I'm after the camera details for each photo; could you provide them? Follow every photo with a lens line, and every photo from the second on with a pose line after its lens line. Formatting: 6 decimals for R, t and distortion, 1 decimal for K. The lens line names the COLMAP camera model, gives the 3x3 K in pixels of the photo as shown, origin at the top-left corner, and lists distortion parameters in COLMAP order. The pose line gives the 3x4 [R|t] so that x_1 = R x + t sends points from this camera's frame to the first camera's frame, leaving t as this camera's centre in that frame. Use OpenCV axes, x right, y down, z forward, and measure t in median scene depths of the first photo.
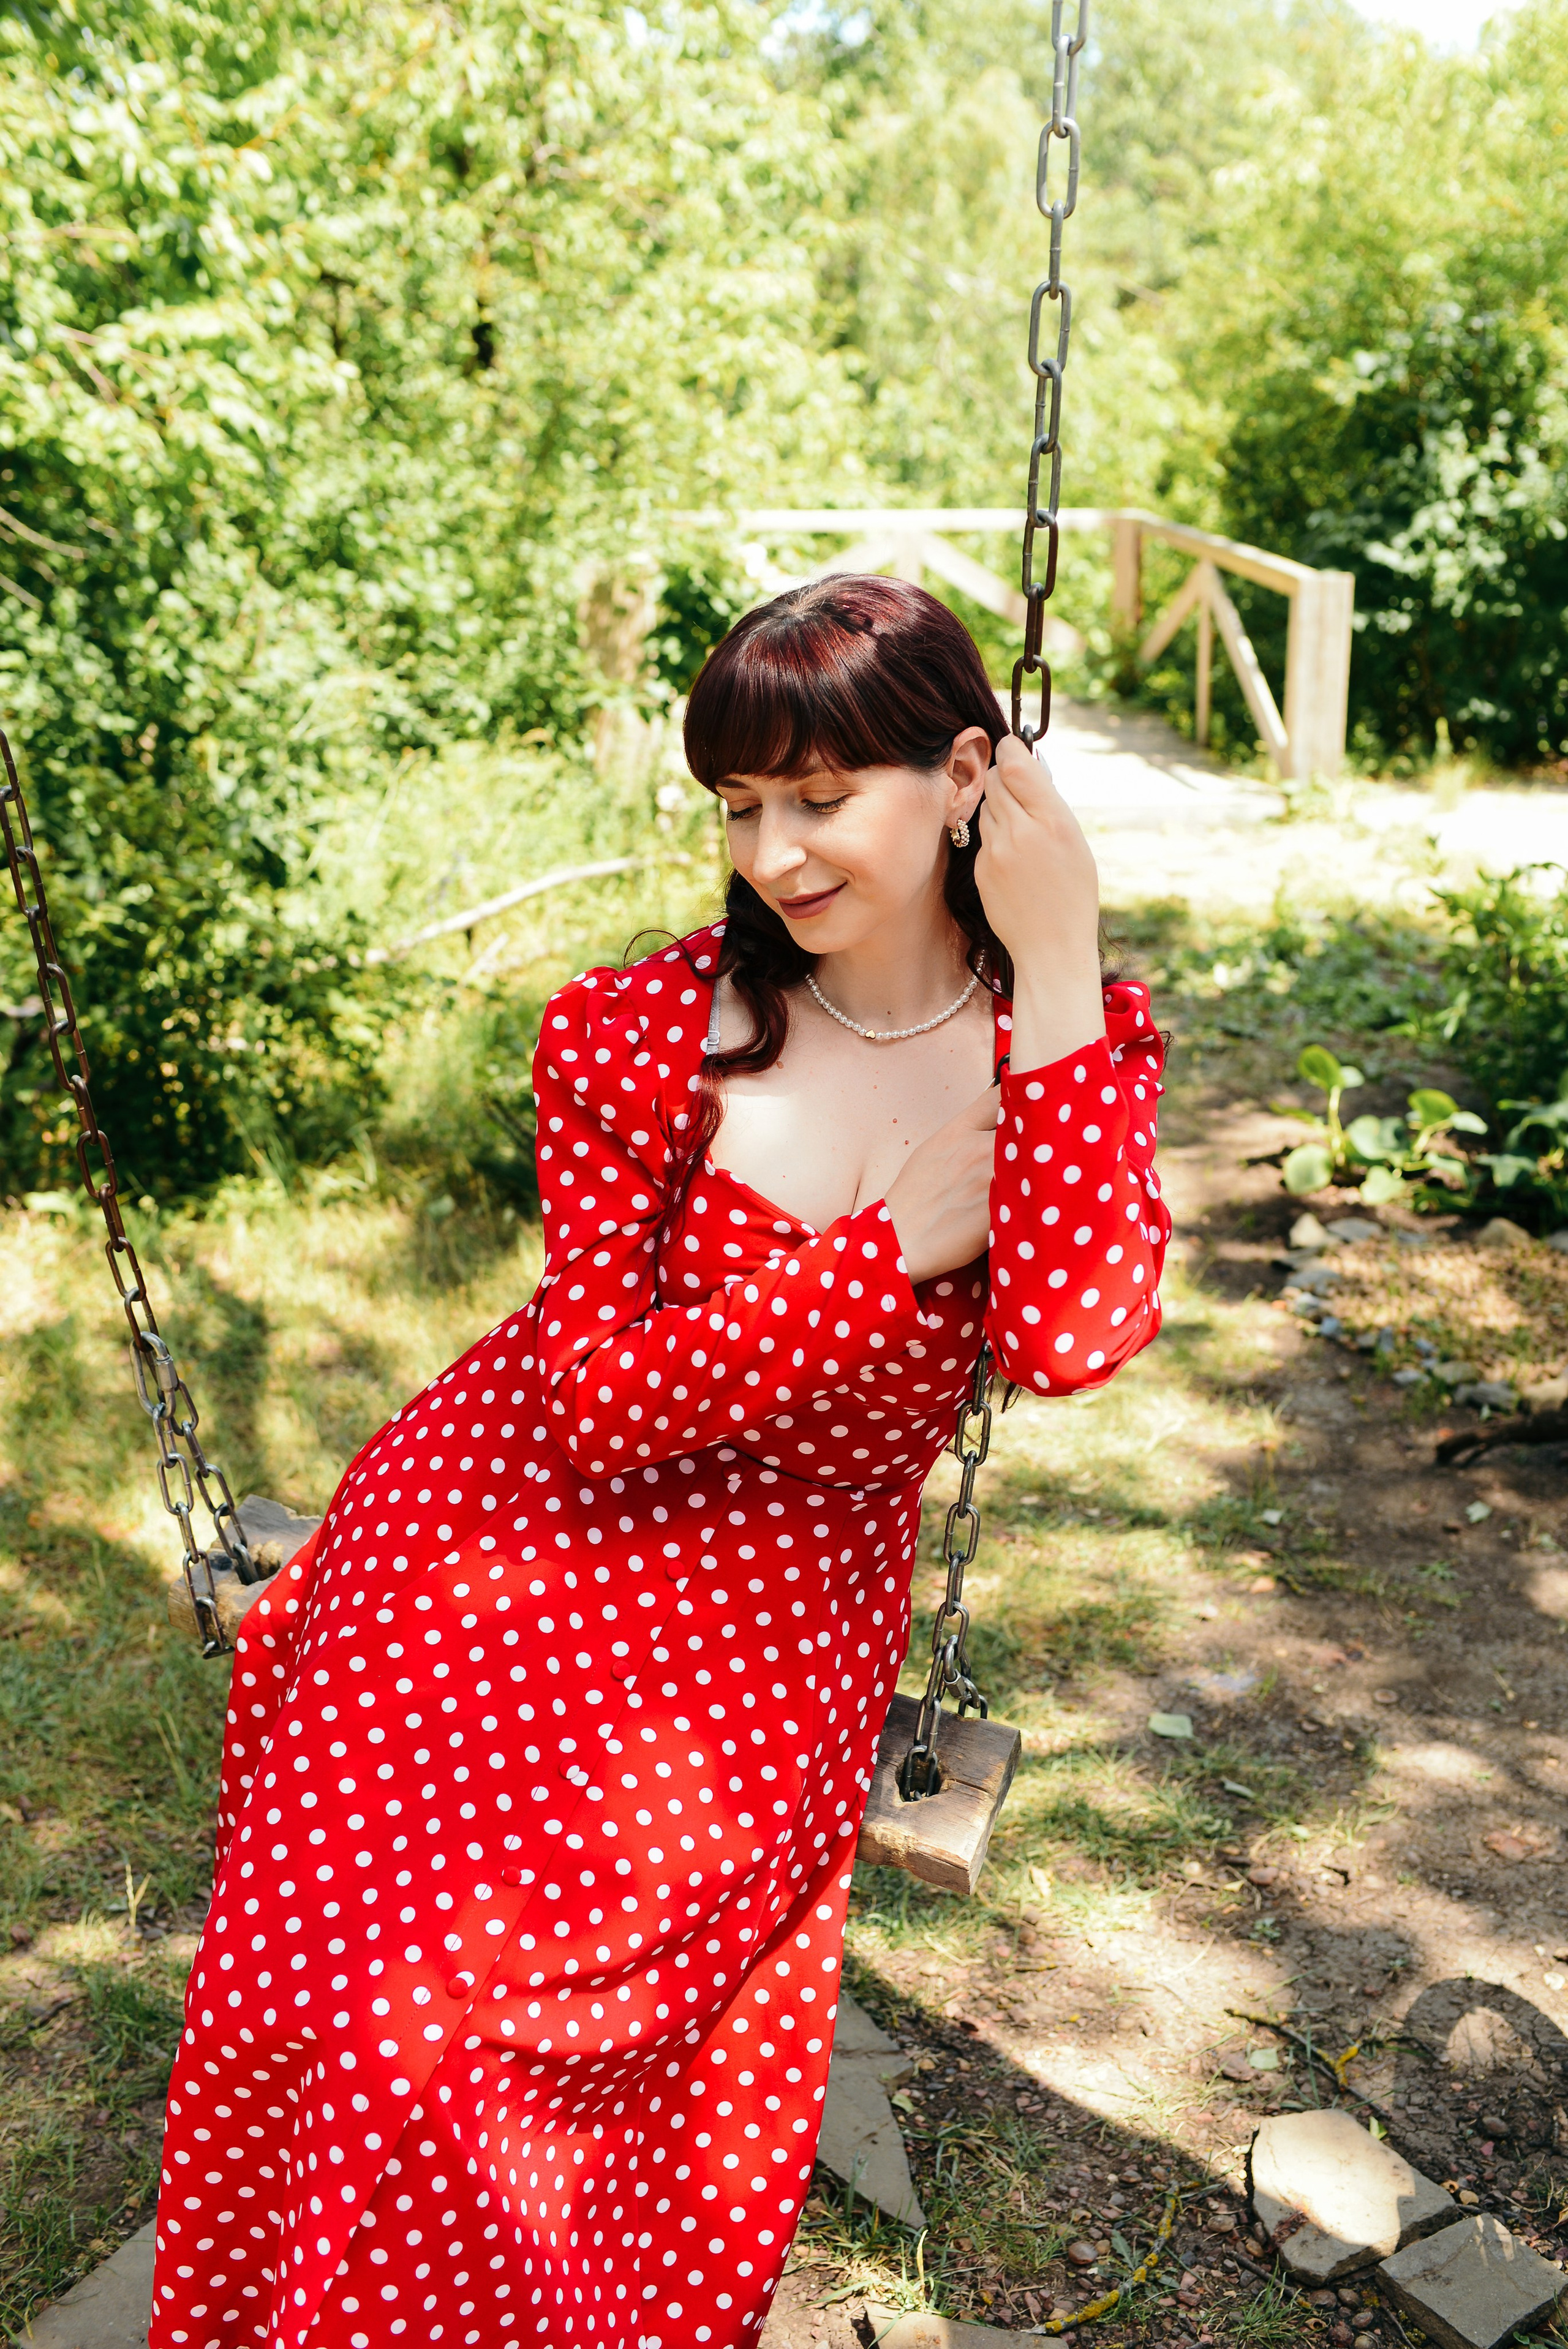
lens RADIAL K [[2407.4, 0, 540.0], [0, 2407.4, 1390.6], [0, 0, 1]] dist [-0.107174, 0.106368]
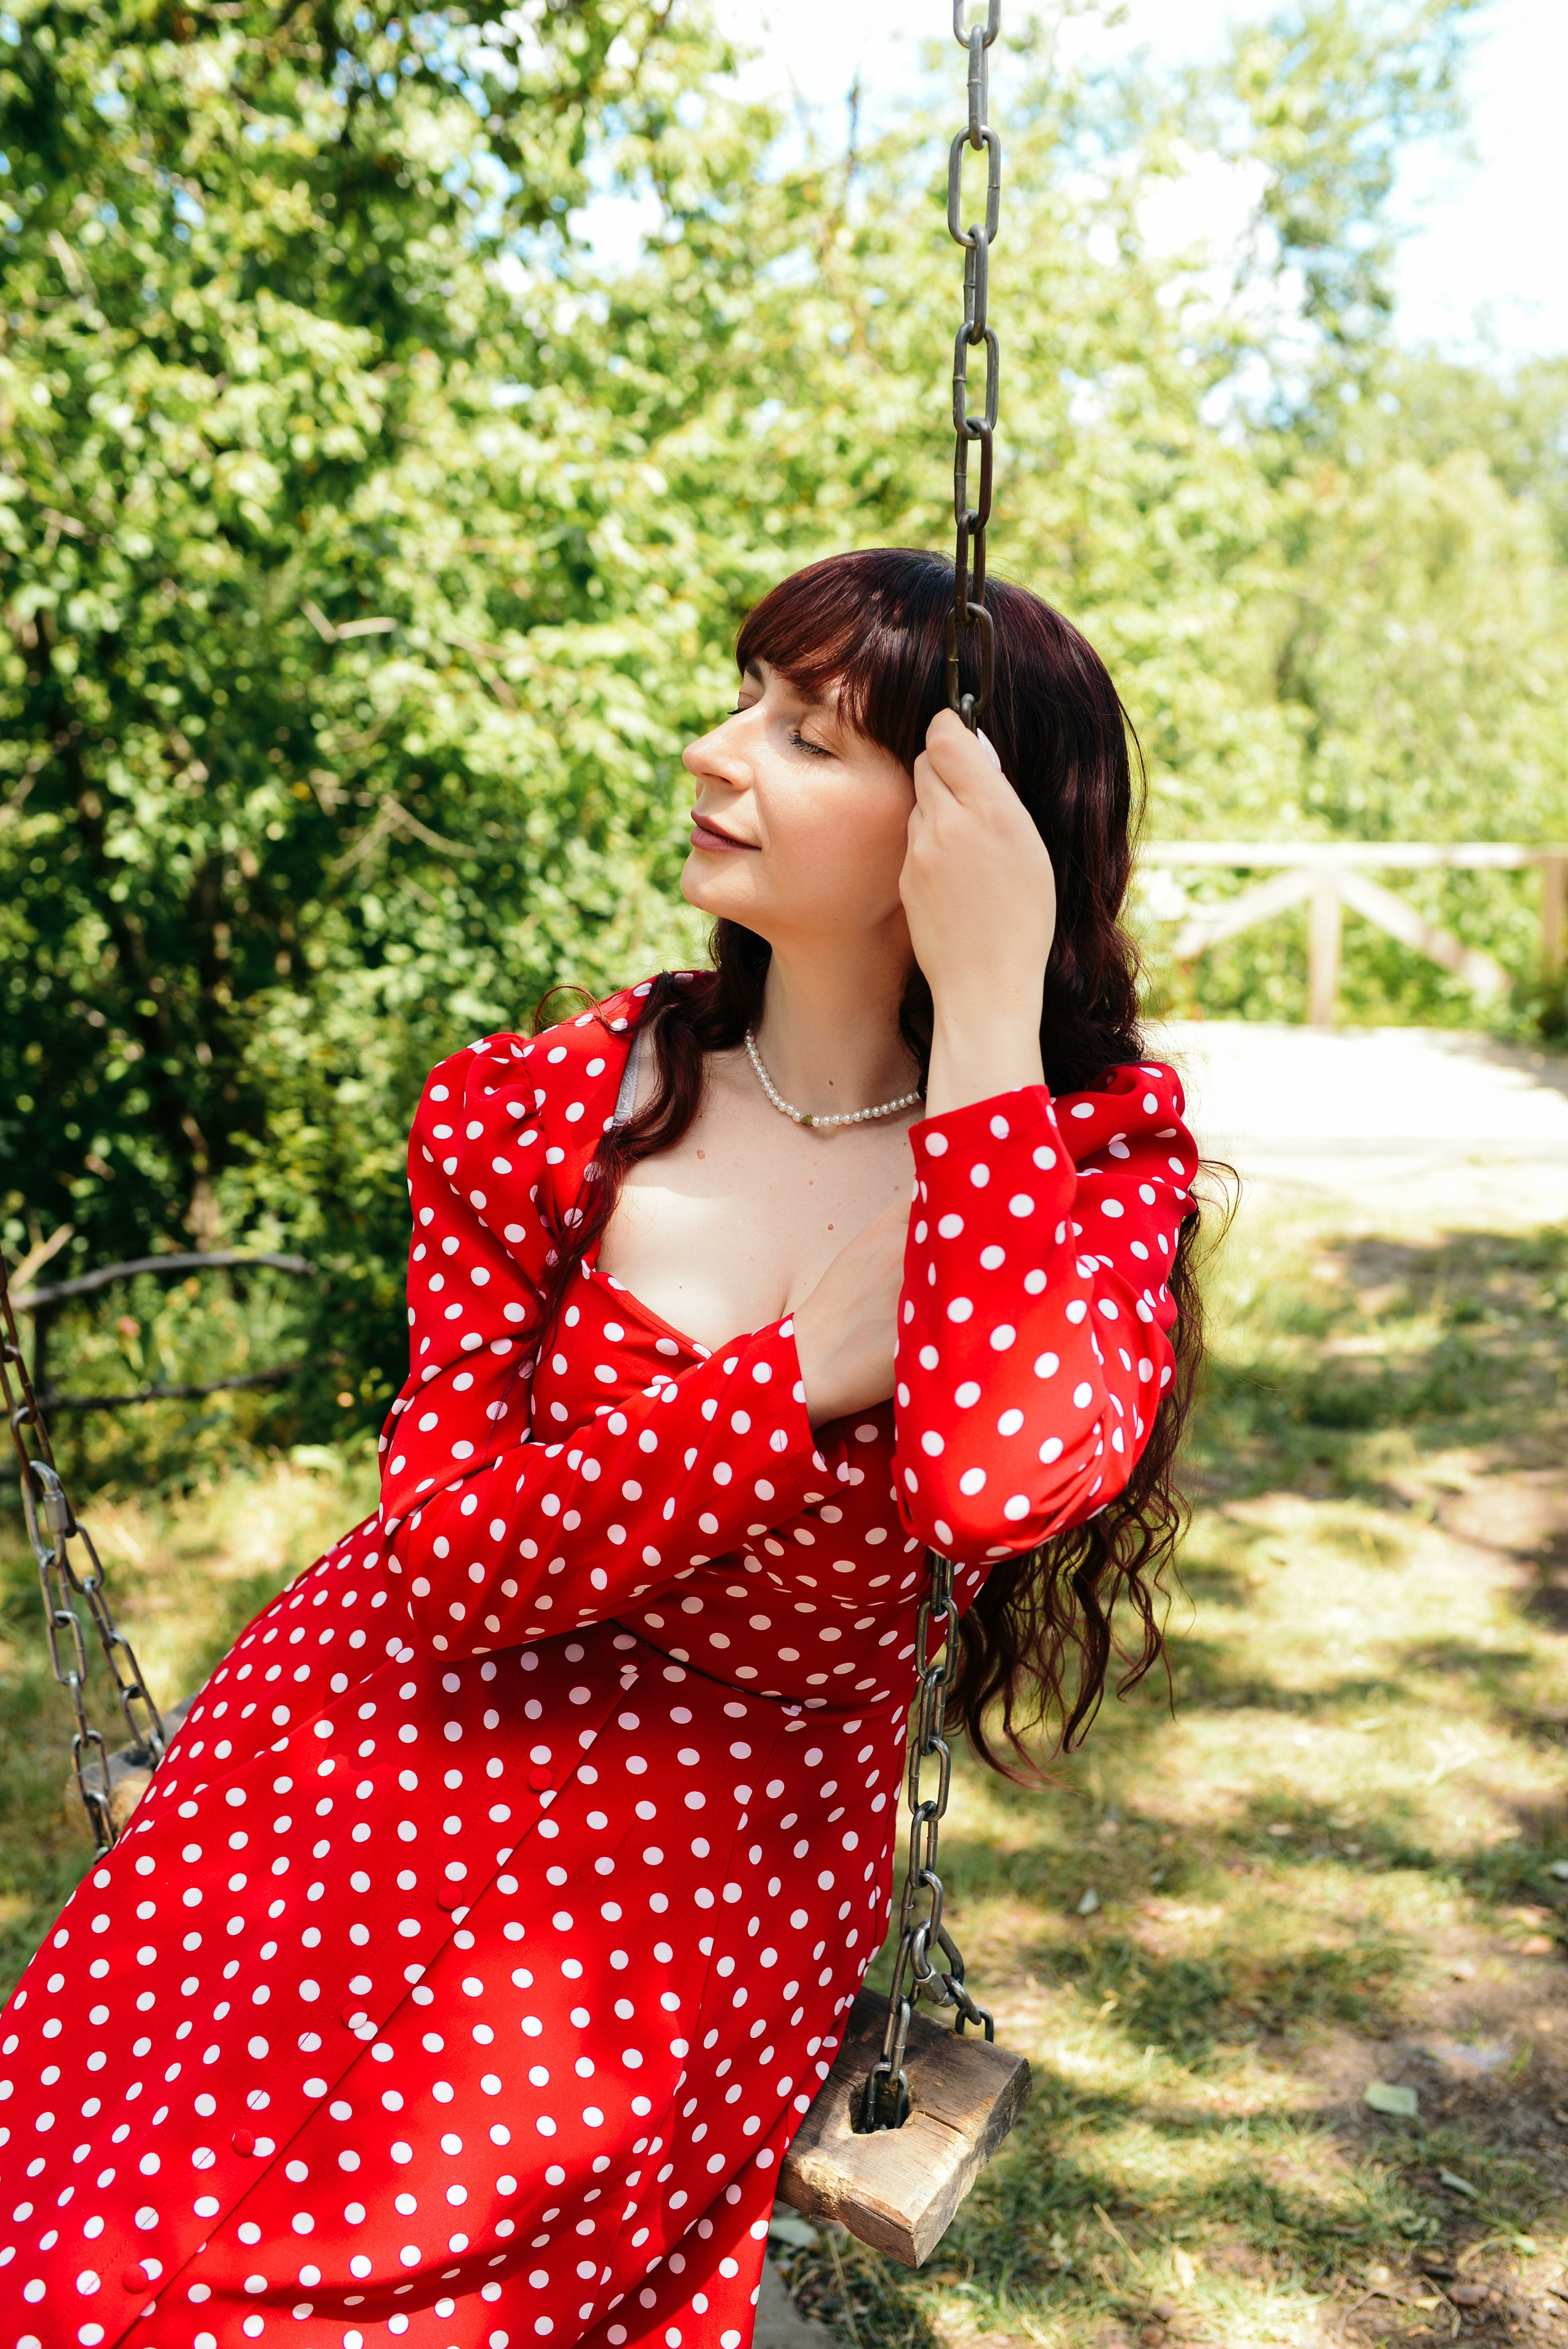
lens RADIAL K [[2407.4, 0, 540.0], [0, 2407.4, 1390.6], [0, 0, 1]] dist [-0.107174, 0.106368]
pose [[0.983094, 0.057235, -0.173924, 0.110187], [-0.080461, 0.988300, -0.129571, 0.029419], [0.164473, 0.141375, 0.976198, 0.124211]]
